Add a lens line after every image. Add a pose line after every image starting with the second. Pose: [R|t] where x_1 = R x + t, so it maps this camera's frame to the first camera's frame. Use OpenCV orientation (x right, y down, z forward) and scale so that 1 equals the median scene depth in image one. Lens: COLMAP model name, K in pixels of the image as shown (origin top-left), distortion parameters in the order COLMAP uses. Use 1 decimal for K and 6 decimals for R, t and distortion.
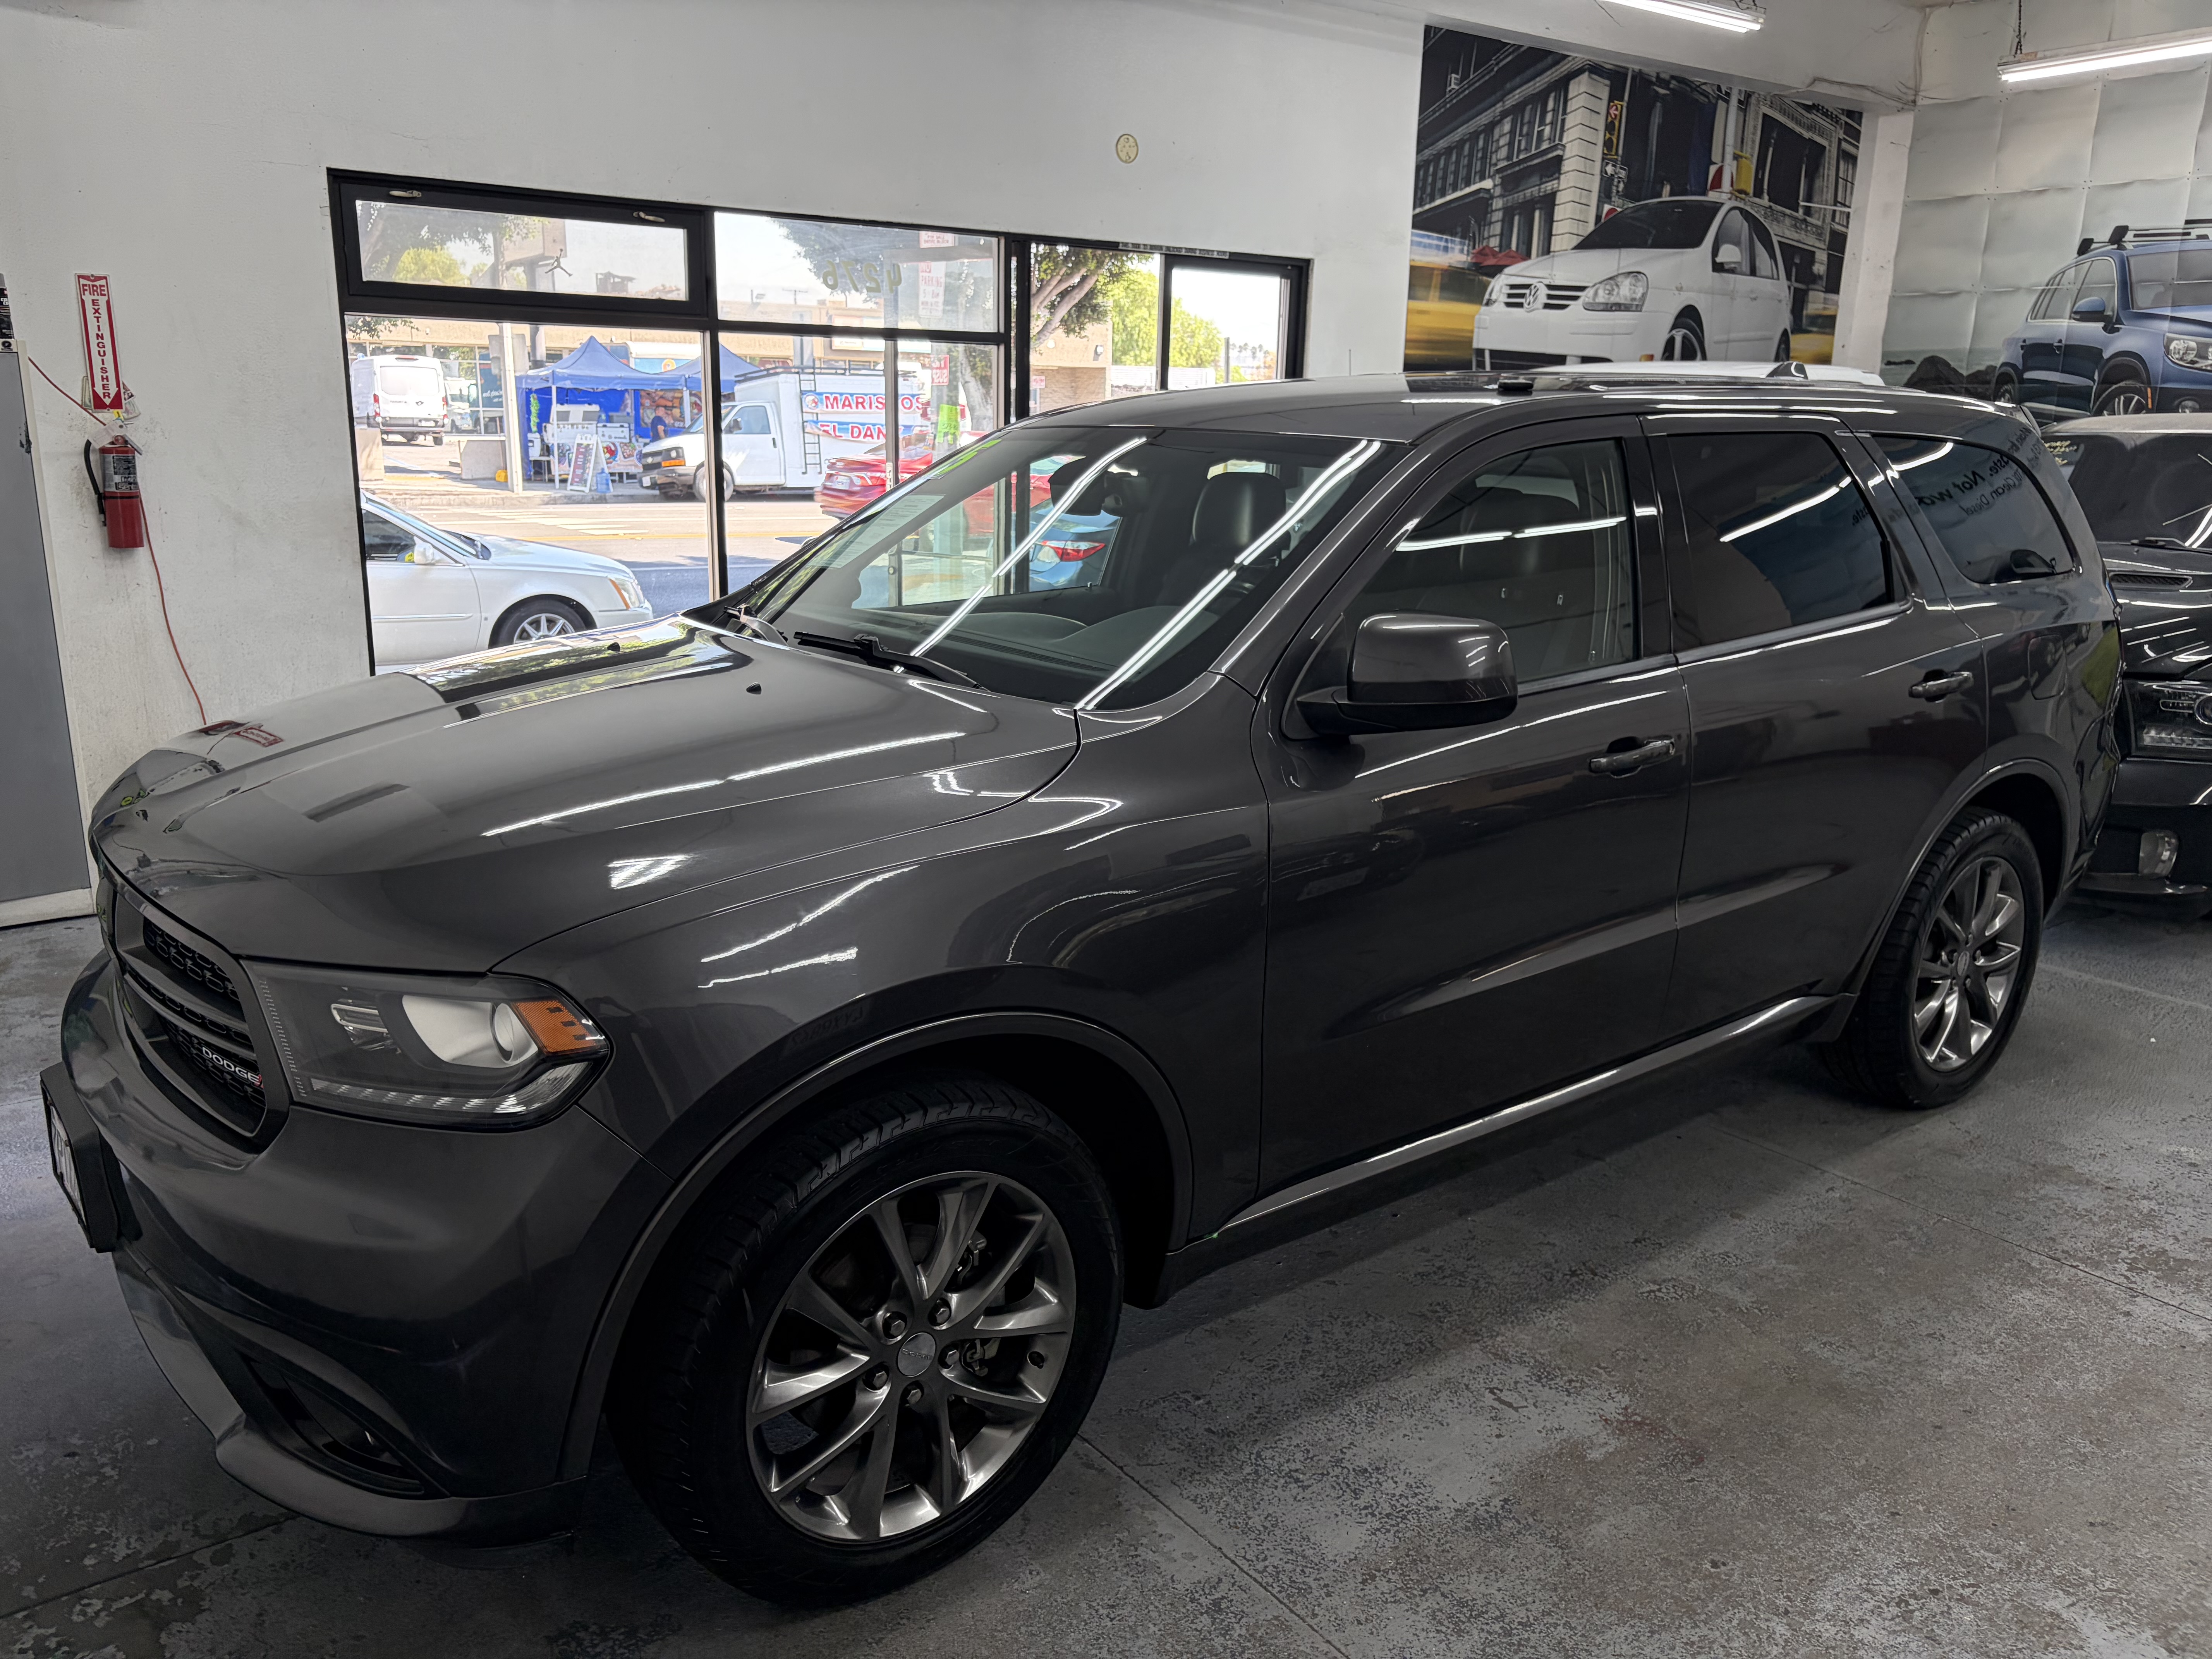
lens RADIAL K [[1646.4, 0, 1085.1], [0, 1646.4, 834.1], [0, 0, 1]] dist [0.078047, -0.083850]
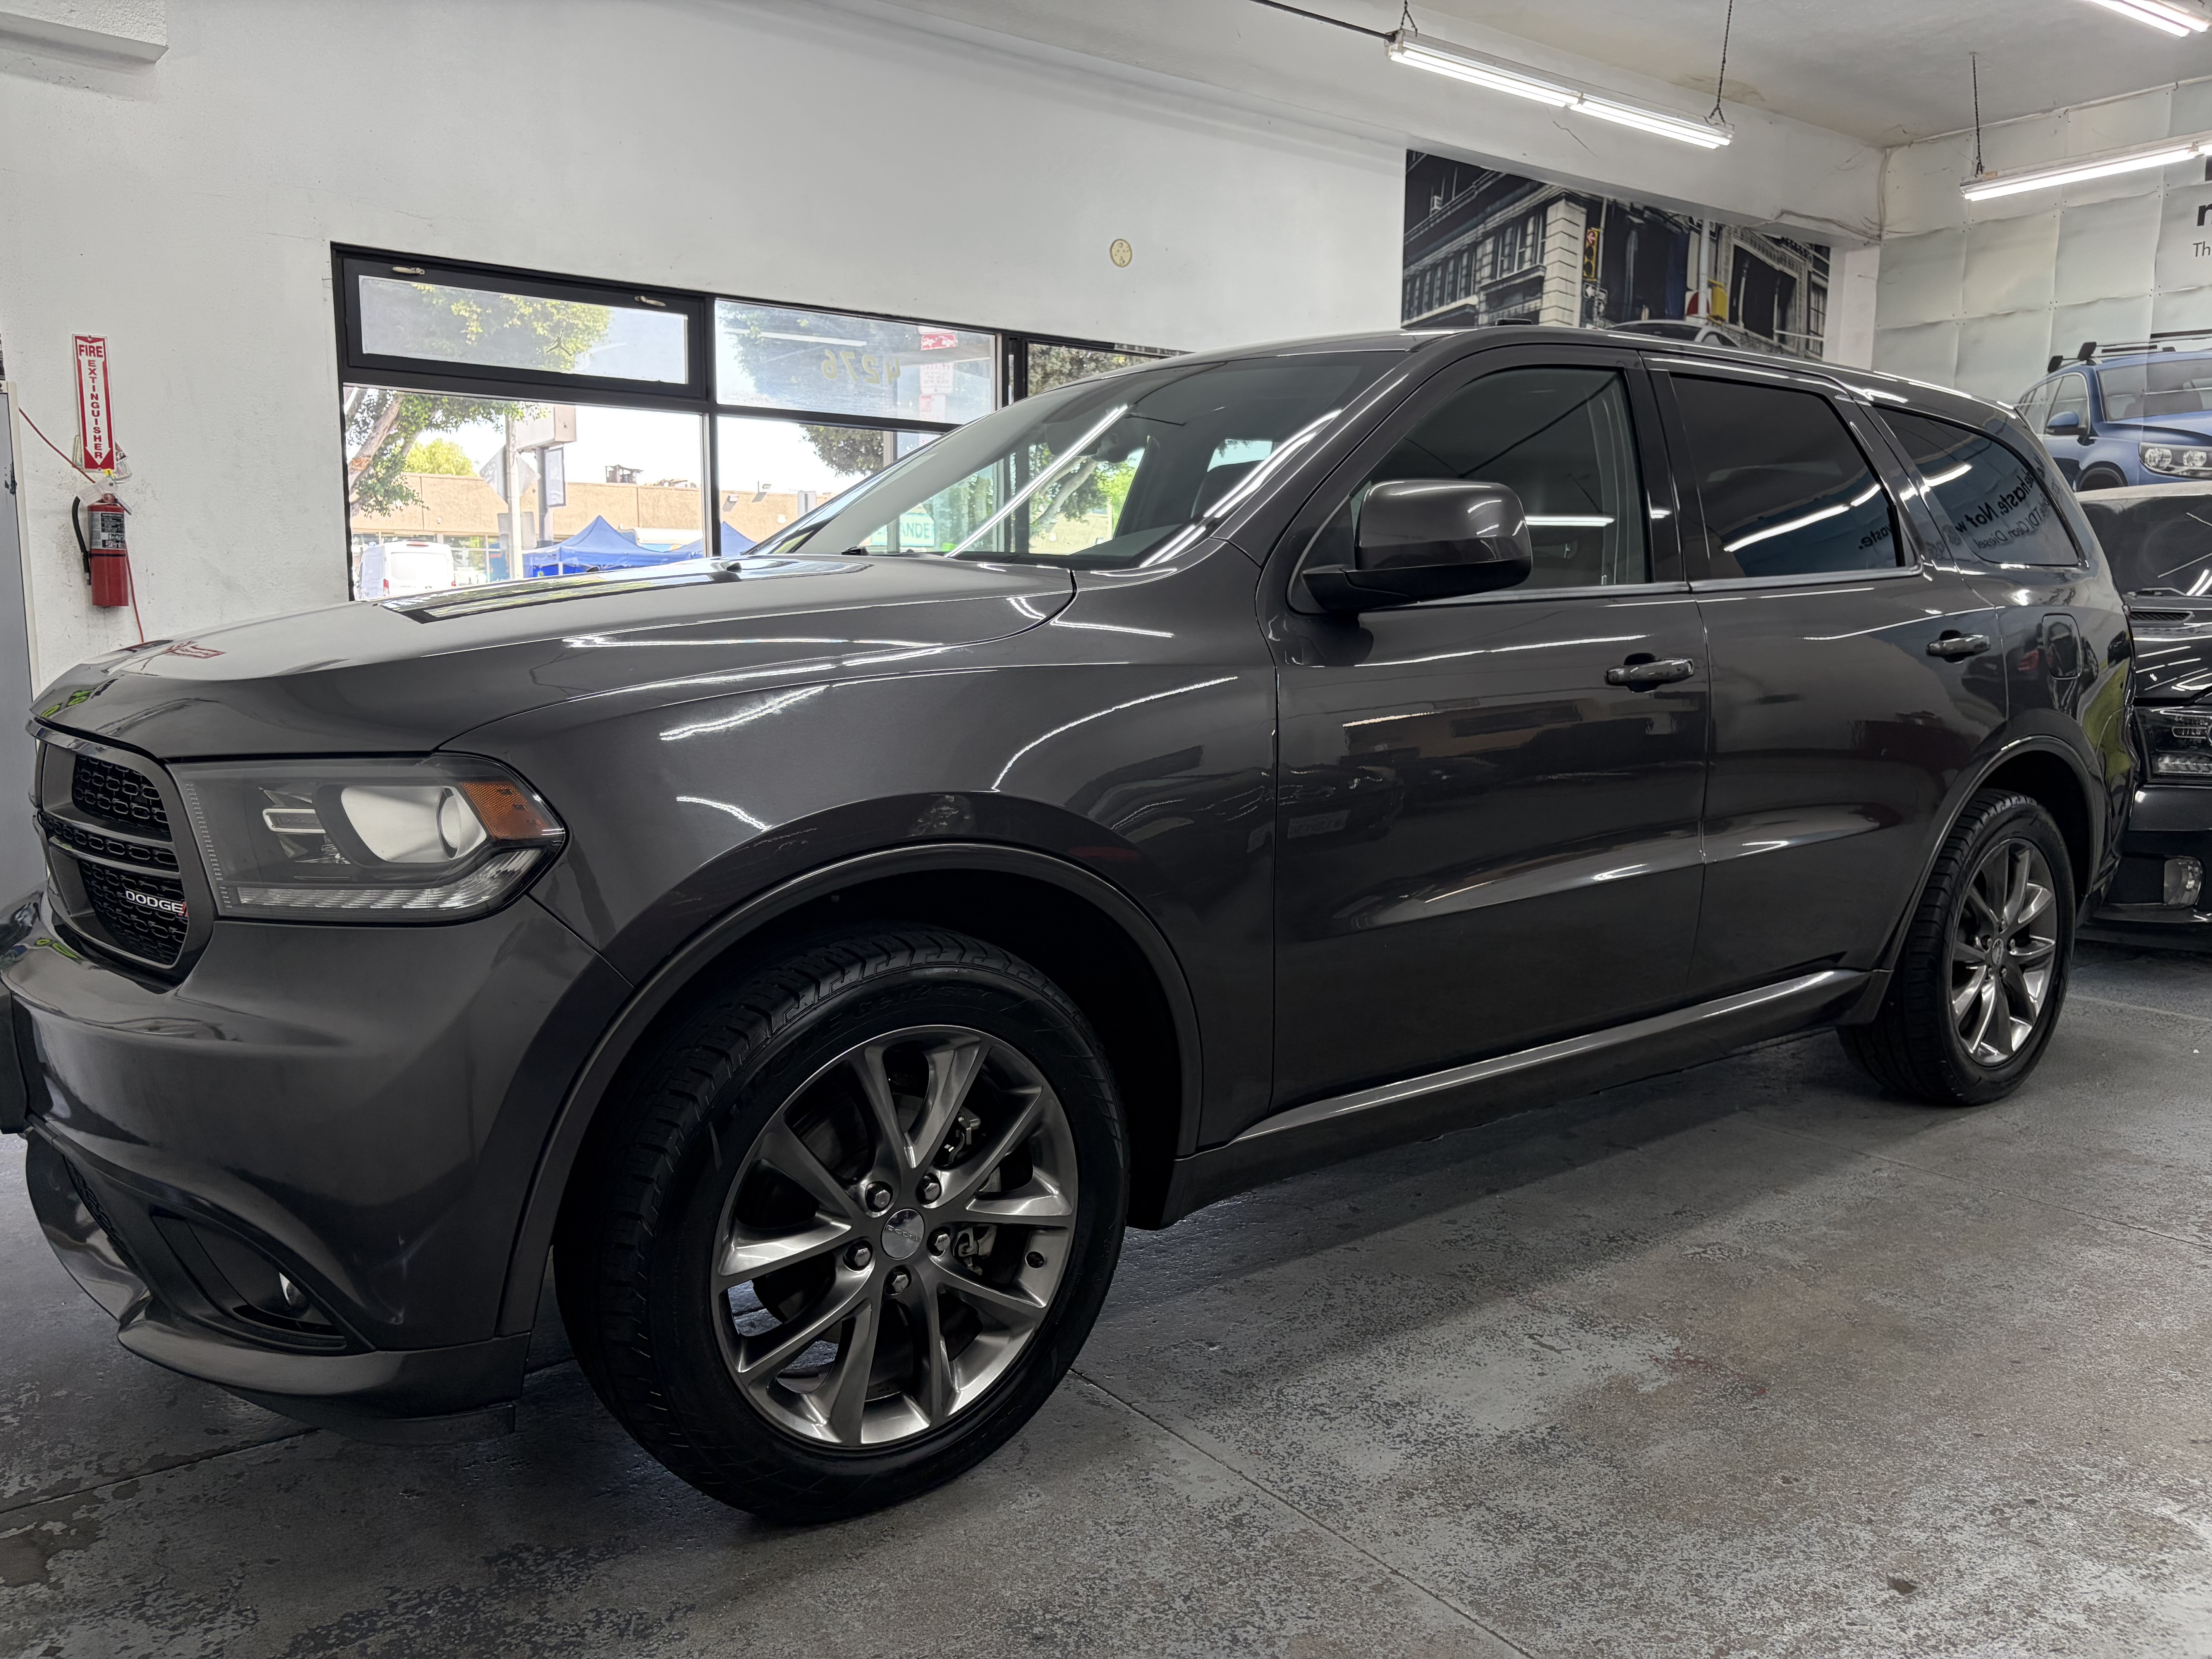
lens RADIAL K [[1652.1, 0, 1106.0], [0, 1652.1, 829.5], [0, 0, 1]] dist [0.070415, -0.073613]
pose [[0.999885, -0.009421, 0.011897, 0.000731], [0.010645, 0.994163, -0.107358, 0.143582], [-0.010816, 0.107472, 0.994149, 0.051712]]
